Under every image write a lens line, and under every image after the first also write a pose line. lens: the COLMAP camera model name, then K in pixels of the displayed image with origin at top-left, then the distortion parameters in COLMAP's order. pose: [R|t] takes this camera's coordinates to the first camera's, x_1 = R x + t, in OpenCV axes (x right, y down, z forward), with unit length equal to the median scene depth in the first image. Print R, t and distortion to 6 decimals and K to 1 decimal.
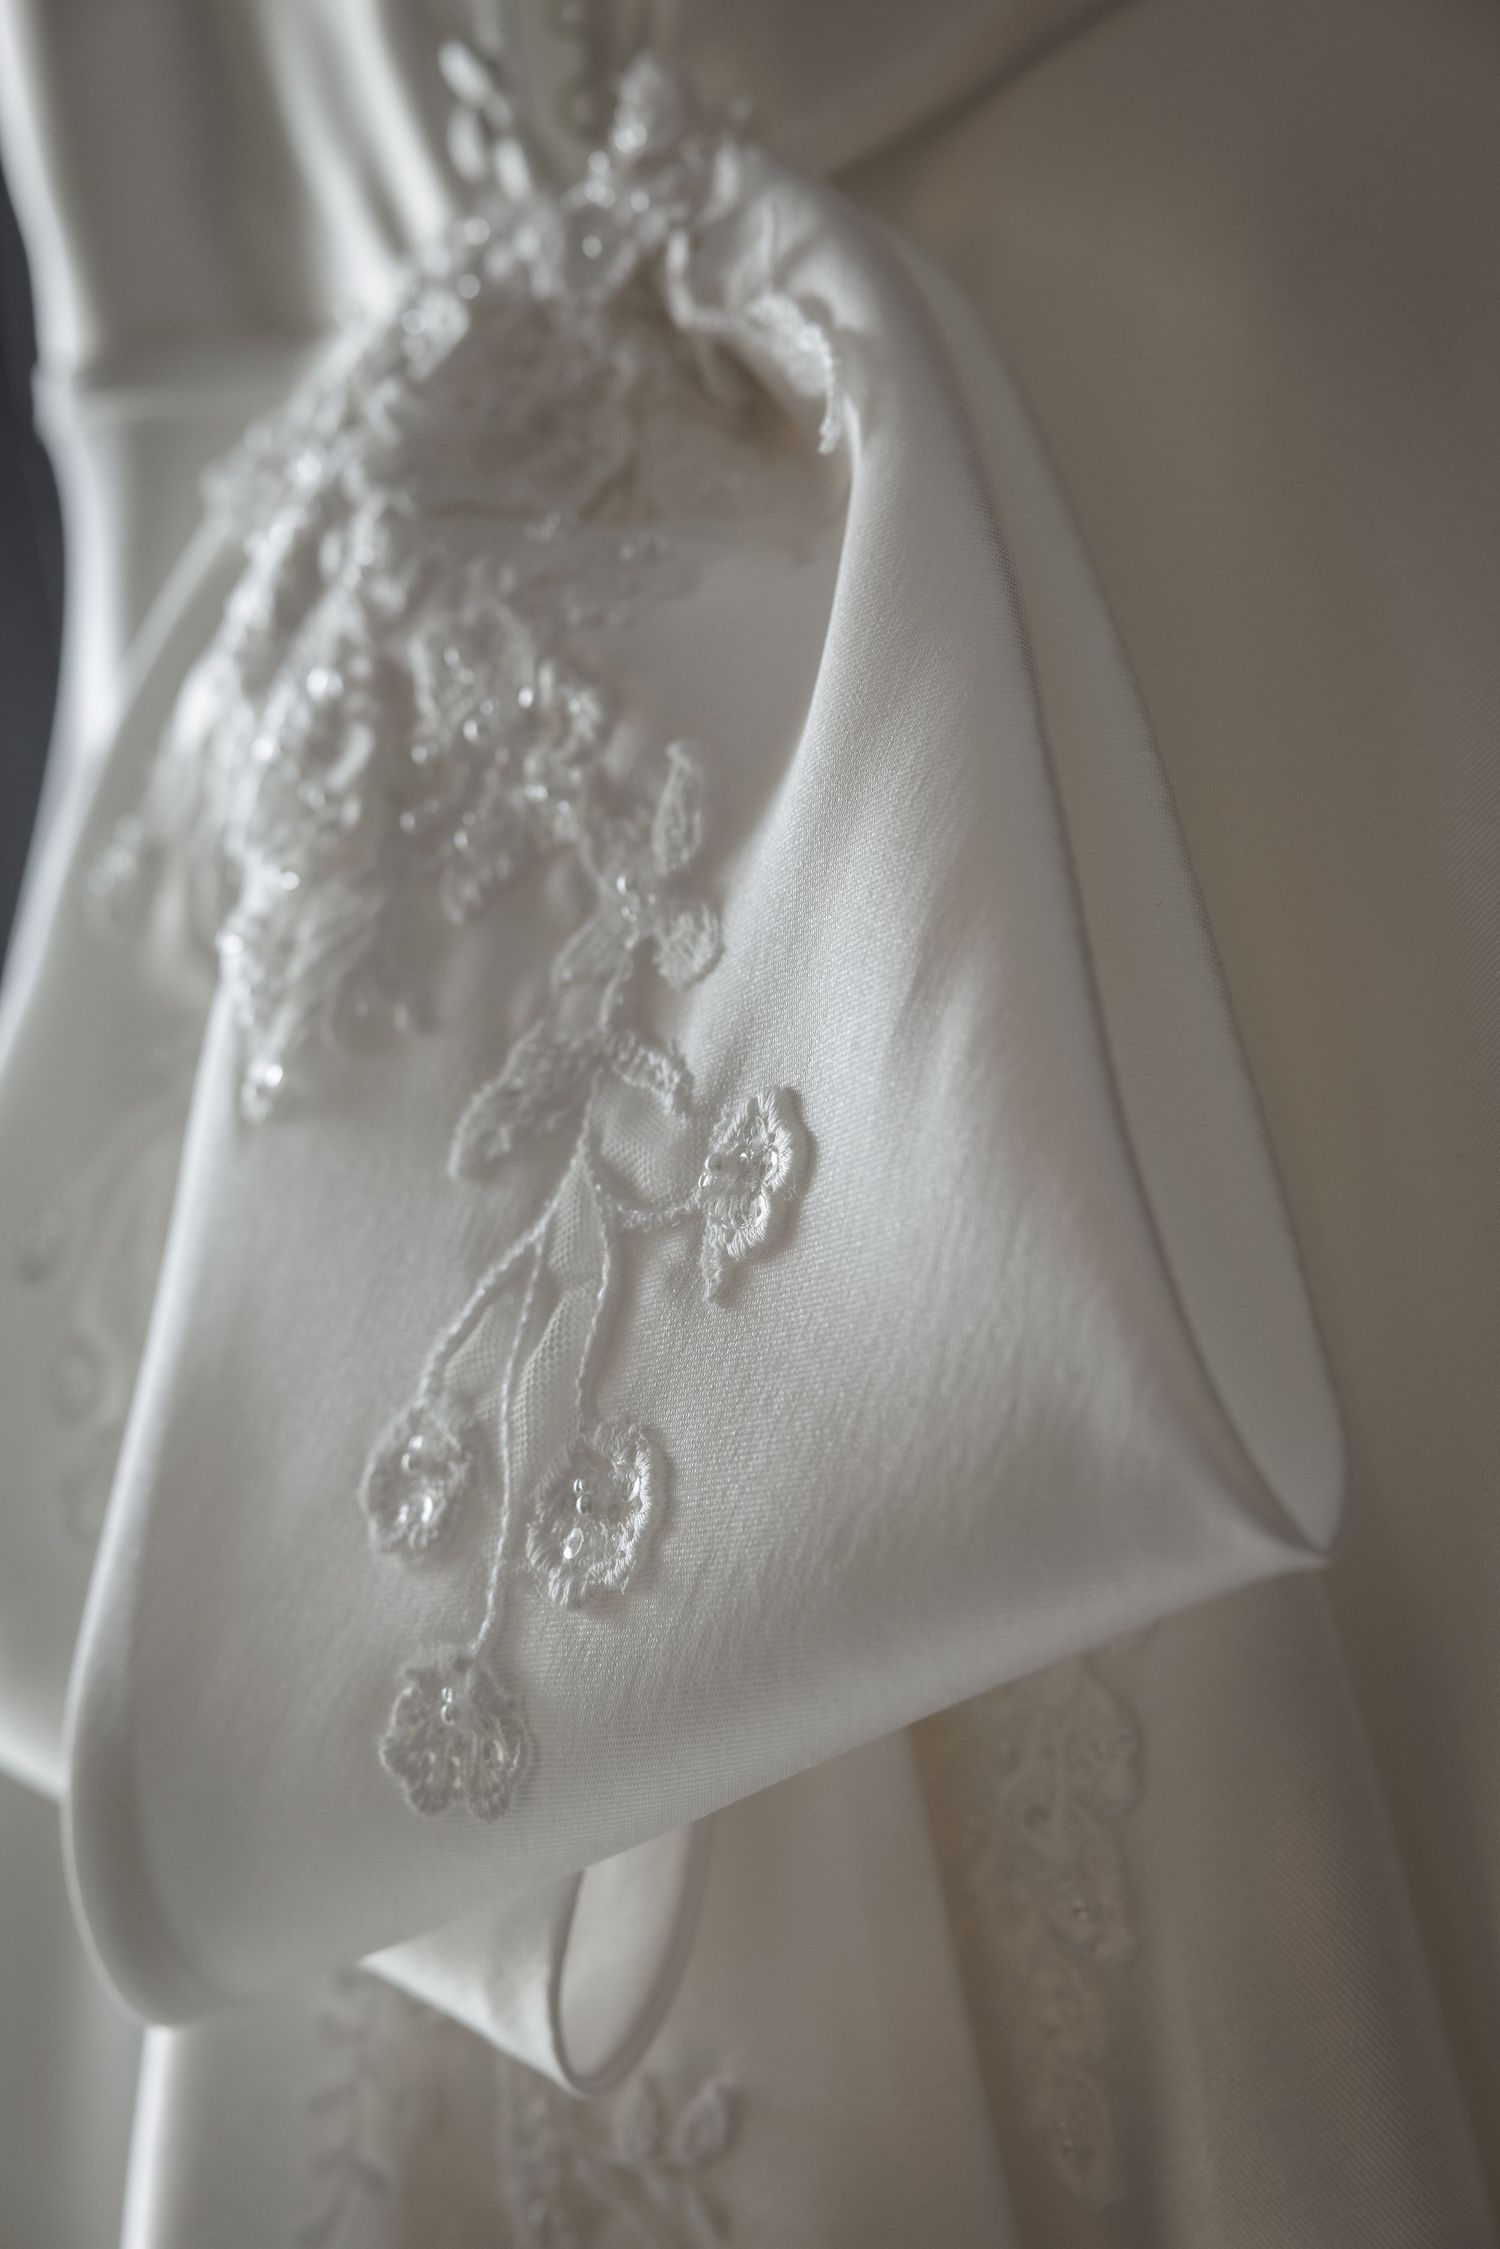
lens RADIAL K [[4118.3, 0, 750.0], [0, 4118.3, 1124.5], [0, 0, 1]] dist [0.083049, 0.009372]
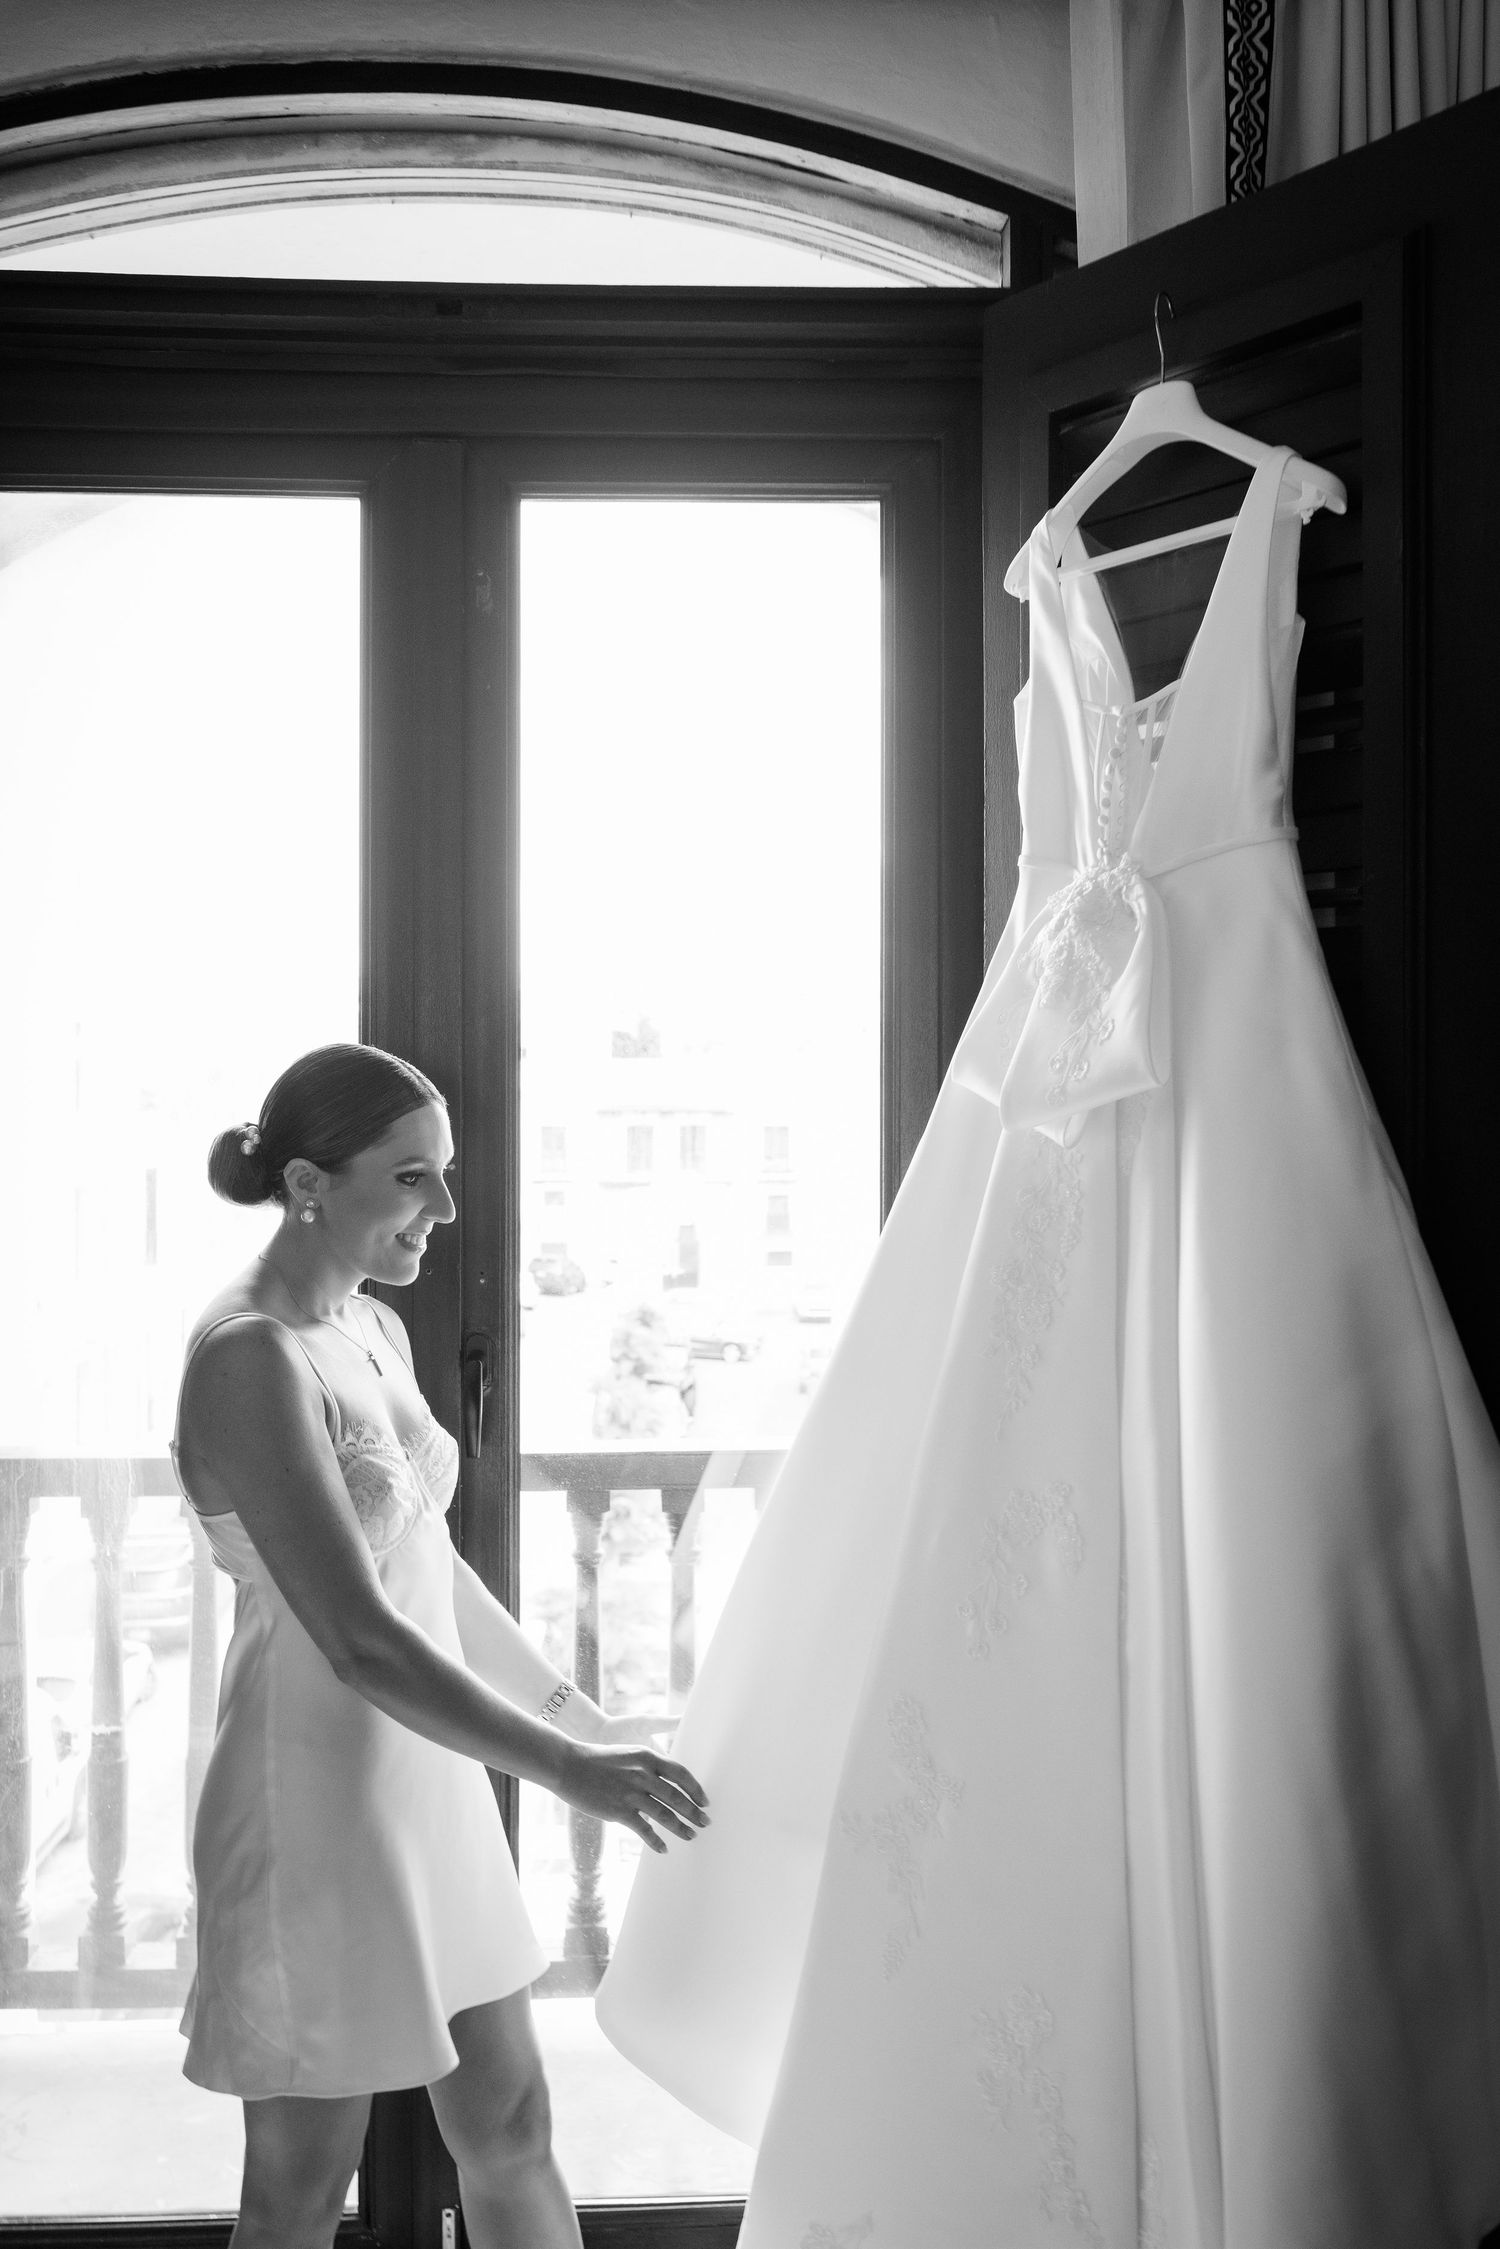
lens RADIAL K [[1878.6, 0, 750.0], [0, 1878.6, 1124.5], [0, 0, 1]] dist [0.003448, -0.002382]
pose [[0.959599, 0.165496, -0.227553, 0.183777], [-0.140712, 0.982599, 0.121240, -0.139591], [0.243658, -0.084323, 0.966189, -2.493679]]
